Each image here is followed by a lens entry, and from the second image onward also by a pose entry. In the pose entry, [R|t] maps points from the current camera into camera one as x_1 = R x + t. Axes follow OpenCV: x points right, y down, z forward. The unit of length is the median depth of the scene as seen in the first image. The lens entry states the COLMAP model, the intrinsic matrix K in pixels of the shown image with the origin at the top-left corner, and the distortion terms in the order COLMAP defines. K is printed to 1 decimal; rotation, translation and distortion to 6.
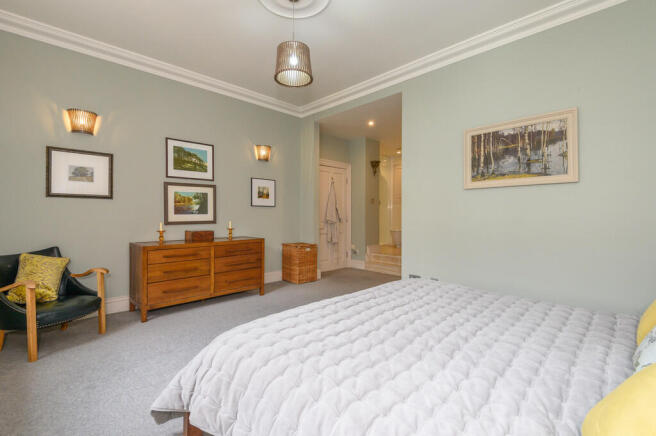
lens RADIAL K [[301.2, 0, 329.1], [0, 301.2, 217.0], [0, 0, 1]] dist [0.021053, -0.013110]
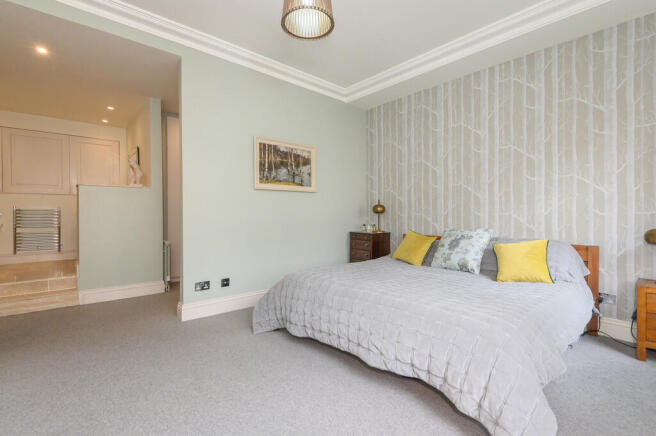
lens RADIAL K [[301.2, 0, 322.3], [0, 301.2, 219.9], [0, 0, 1]] dist [0.021053, -0.013110]
pose [[0.057817, -0.026862, 0.997966, -0.704639], [0.000256, 0.999638, 0.026892, -0.008946], [-0.998327, -0.001300, 0.057802, 0.753959]]
